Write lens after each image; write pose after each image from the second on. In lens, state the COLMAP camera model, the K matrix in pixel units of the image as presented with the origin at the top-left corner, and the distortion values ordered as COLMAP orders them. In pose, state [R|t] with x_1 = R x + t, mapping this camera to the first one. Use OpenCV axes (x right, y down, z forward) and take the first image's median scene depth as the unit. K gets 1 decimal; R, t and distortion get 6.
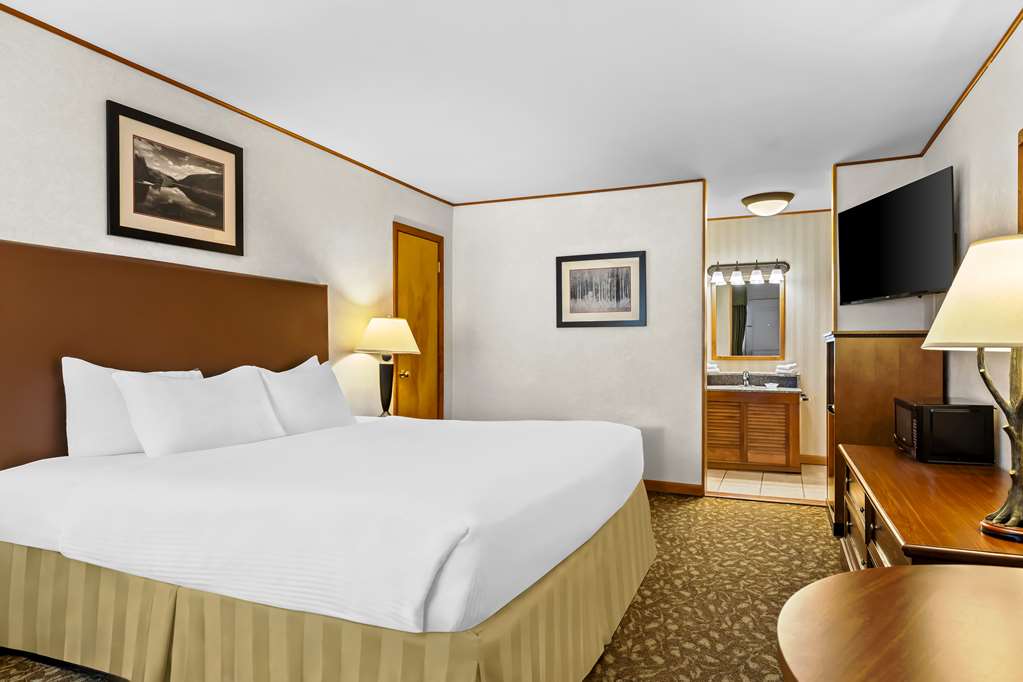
lens RADIAL K [[613.8, 0, 526.1], [0, 613.8, 347.3], [0, 0, 1]] dist [-0.000024, 0.000534]
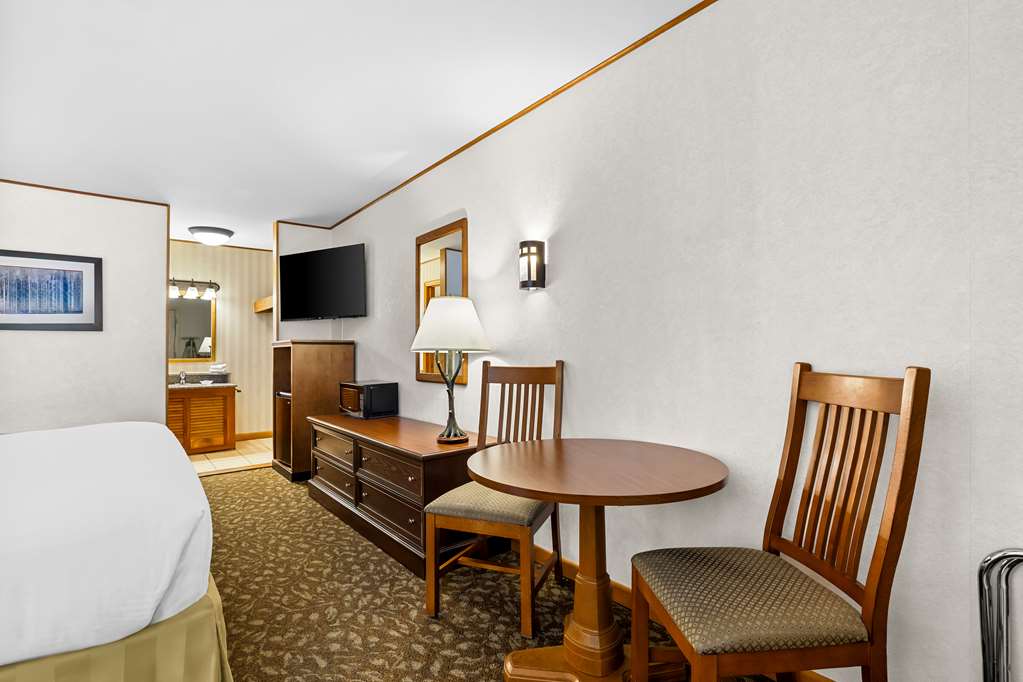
lens RADIAL K [[478.8, 0, 495.8], [0, 478.8, 350.5], [0, 0, 1]] dist [-0.001699, 0.000166]
pose [[0.487863, -0.001149, 0.872919, -0.260516], [0.002997, 0.999995, -0.000359, 0.000506], [-0.872915, 0.002792, 0.487864, 0.041455]]
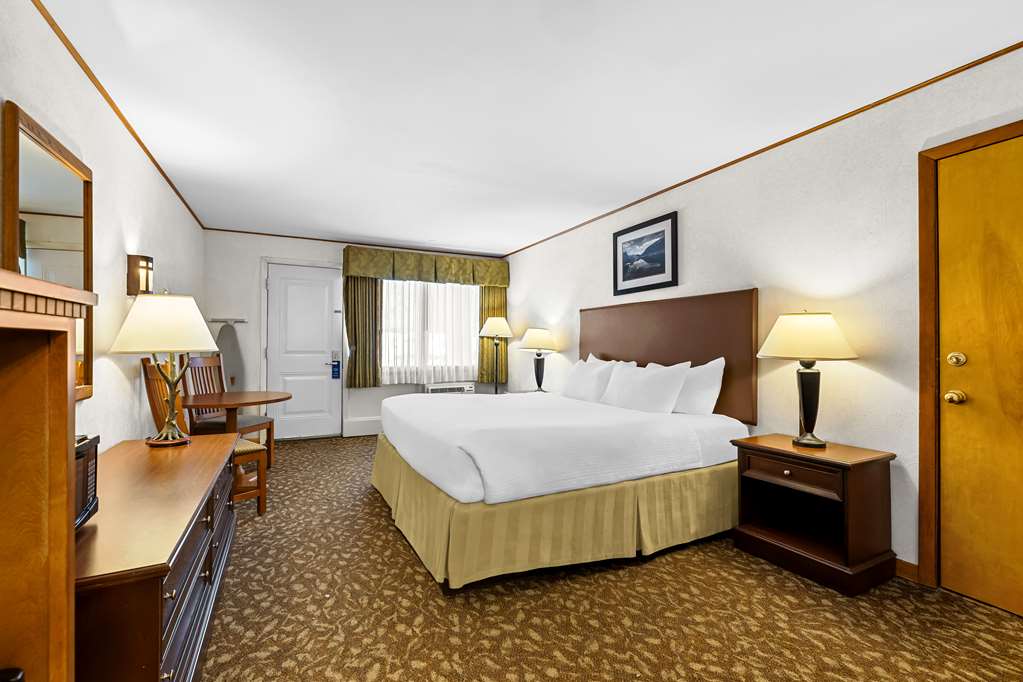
lens RADIAL K [[426.0, 0, 494.7], [0, 426.0, 339.6], [0, 0, 1]] dist [0.000971, 0.000154]
pose [[-0.664553, -0.010240, -0.747171, 0.564830], [0.000290, 0.999902, -0.013963, -0.008348], [0.747241, -0.009496, -0.664485, 1.341950]]
